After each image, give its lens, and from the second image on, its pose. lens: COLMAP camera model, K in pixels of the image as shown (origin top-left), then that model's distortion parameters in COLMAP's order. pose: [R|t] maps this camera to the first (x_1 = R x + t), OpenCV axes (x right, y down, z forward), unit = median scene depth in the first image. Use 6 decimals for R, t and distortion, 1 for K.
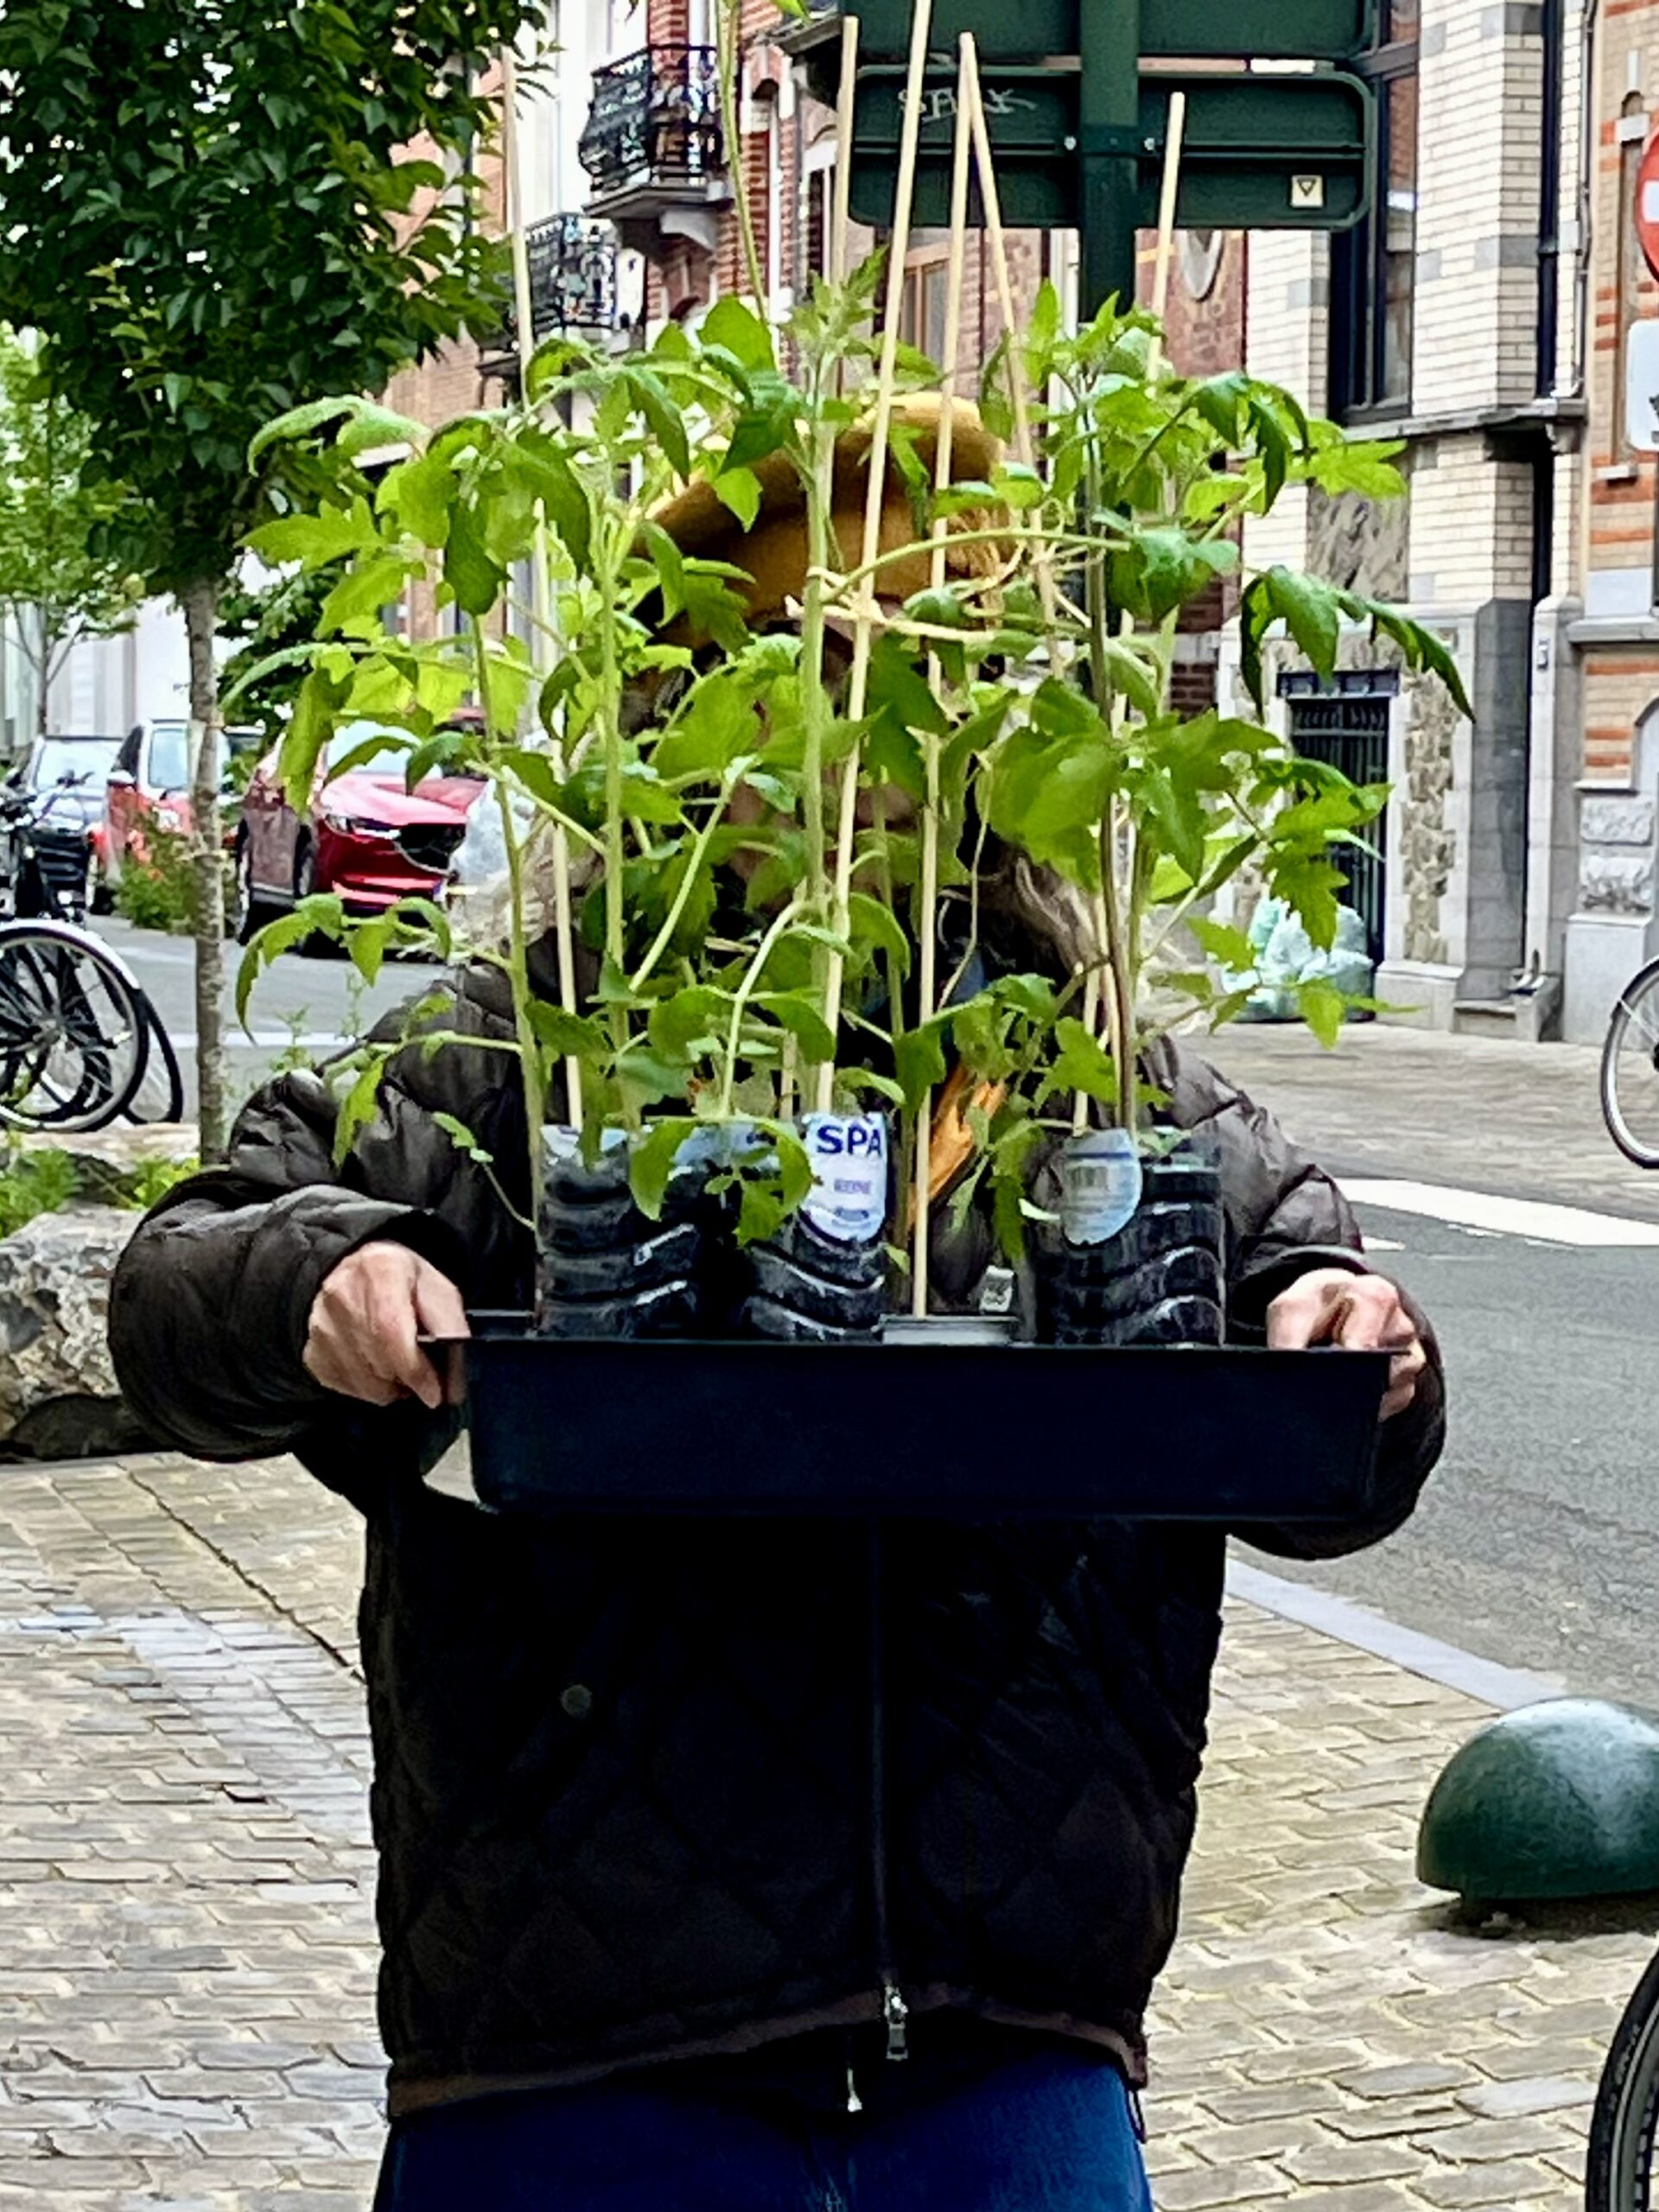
lens RADIAL K [[5199.9, 0, 830.4], [0, 5199.9, 1104.8], [0, 0, 1]] dist [-0.094631, 0.000000]
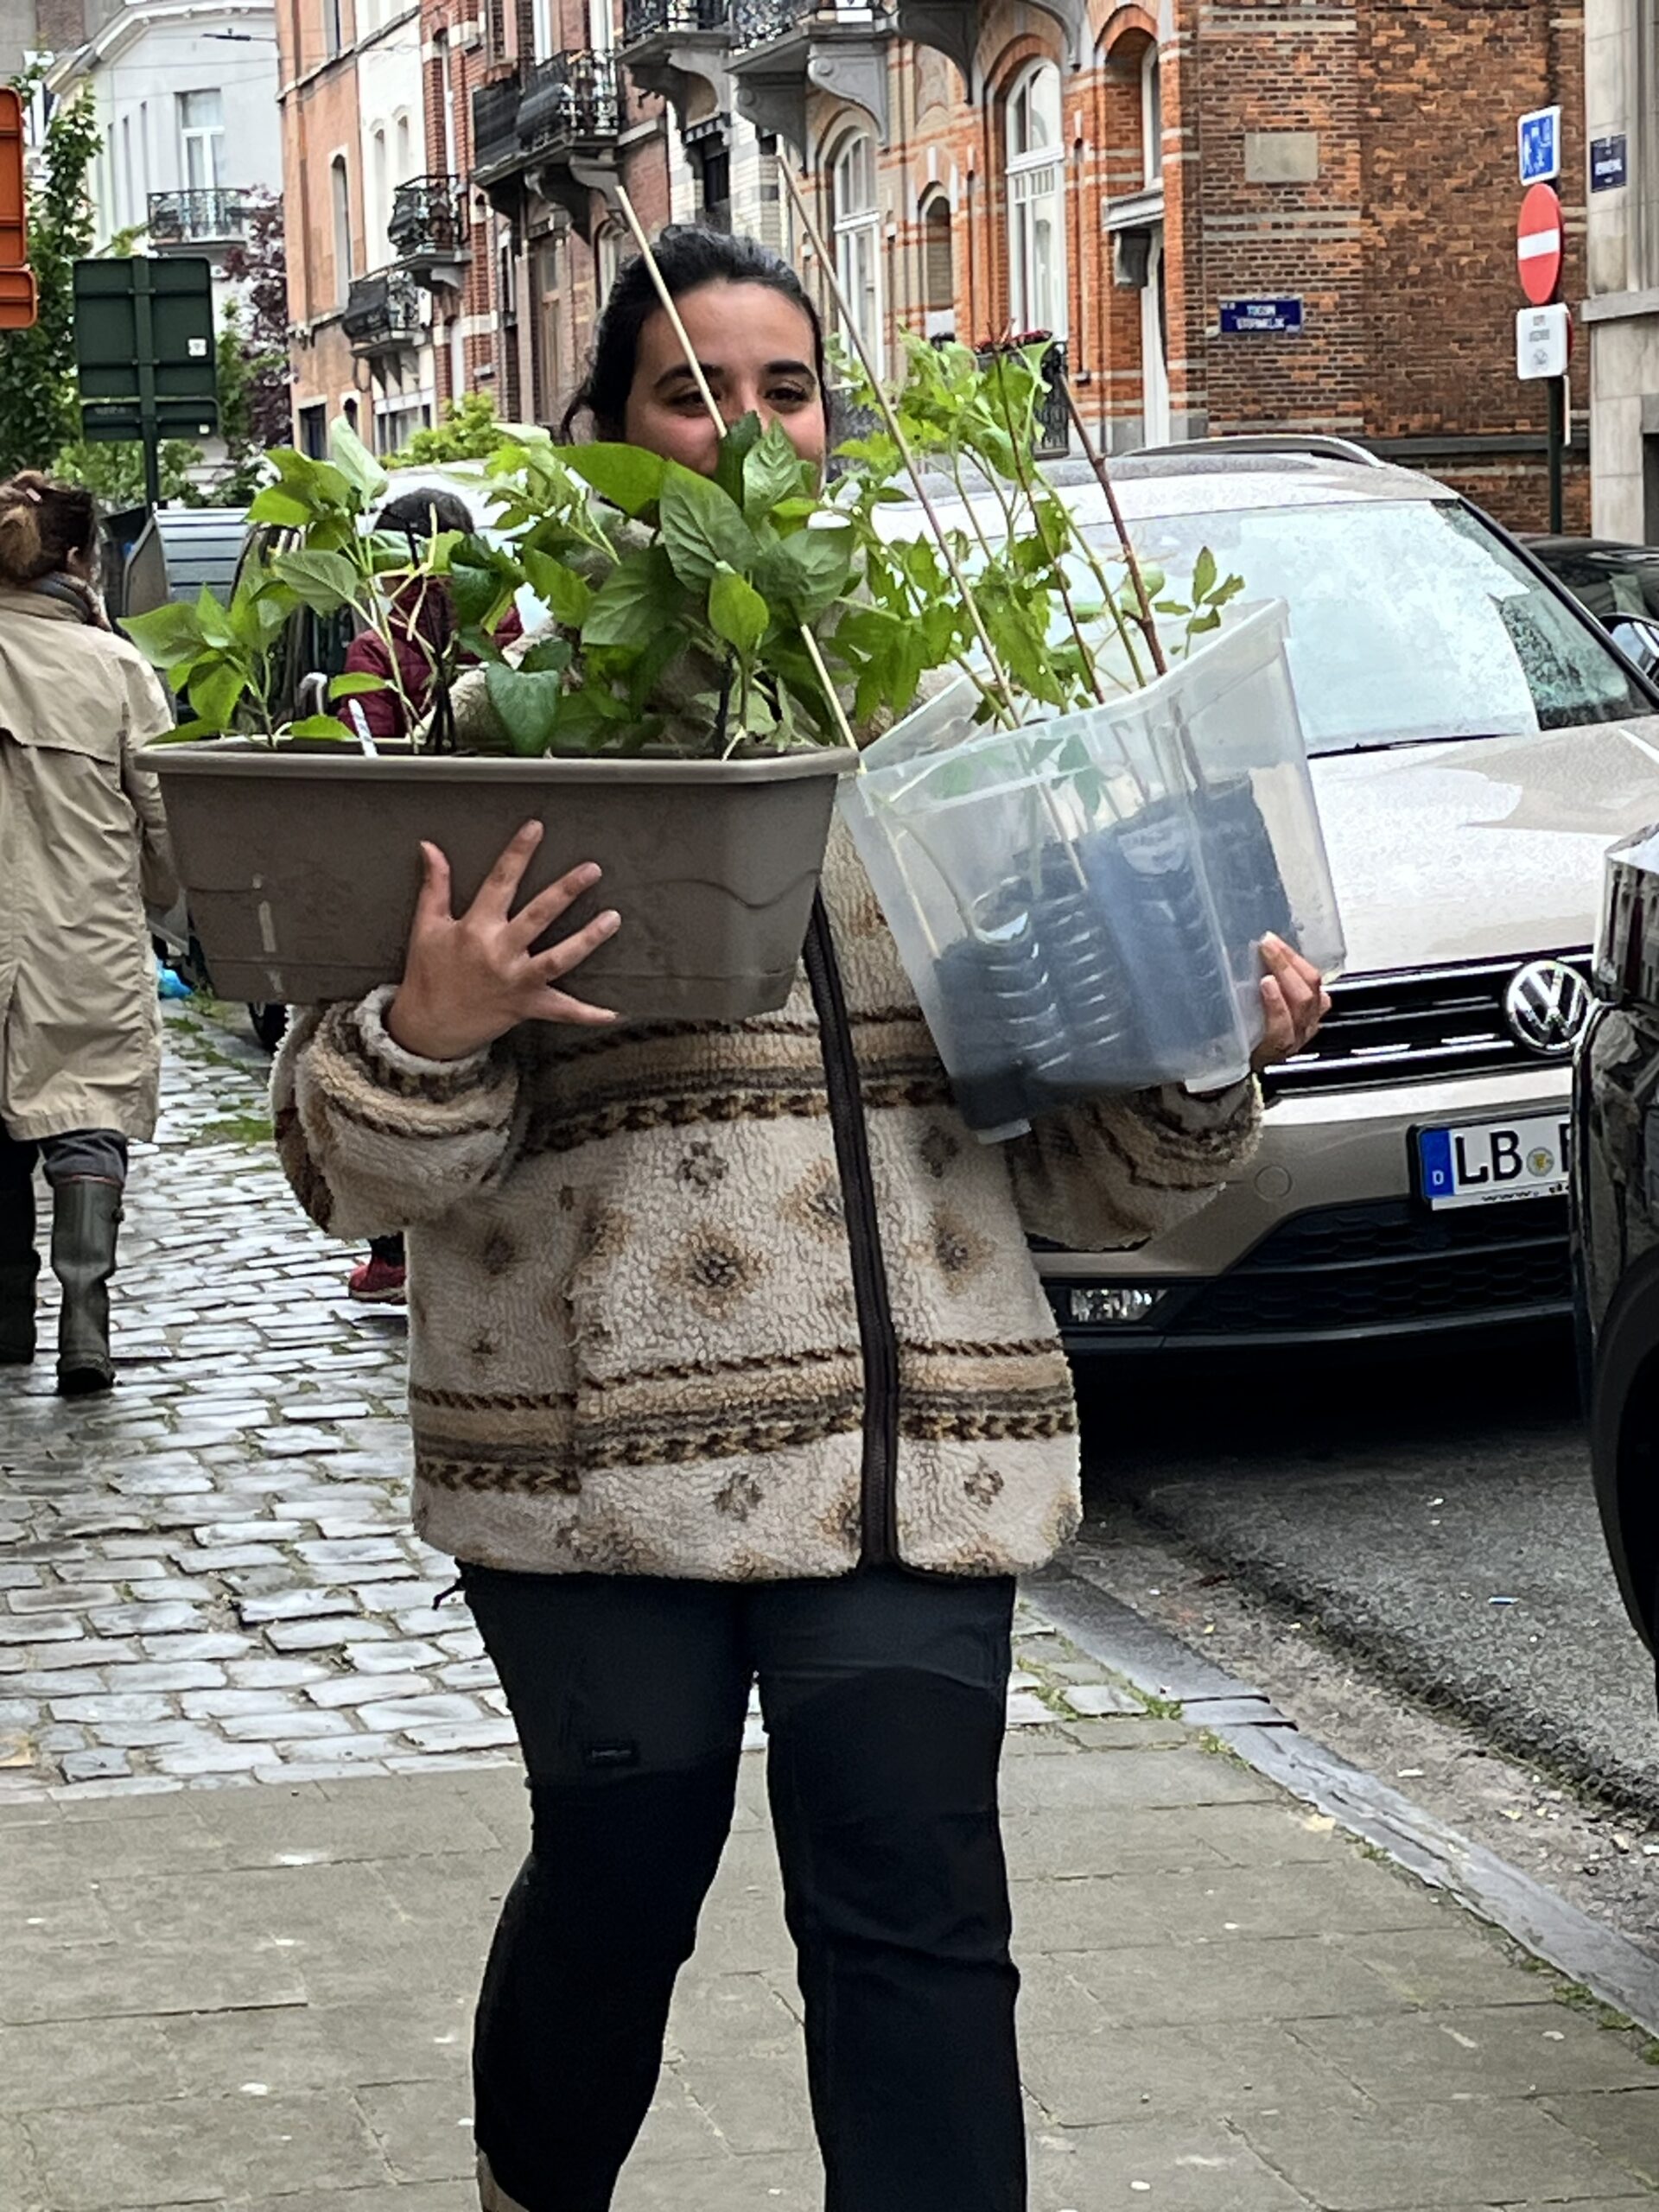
lens RADIAL K [[4914.2, 0, 838.7], [0, 4914.2, 1097.2], [0, 0, 1]] dist [0.094127, 0.000000]
pose [[0.997614, -0.028220, -0.063011, 0.207025], [0.030815, 0.998700, 0.040593, 0.050742], [0.061783, -0.042438, 0.997187, -0.711408]]
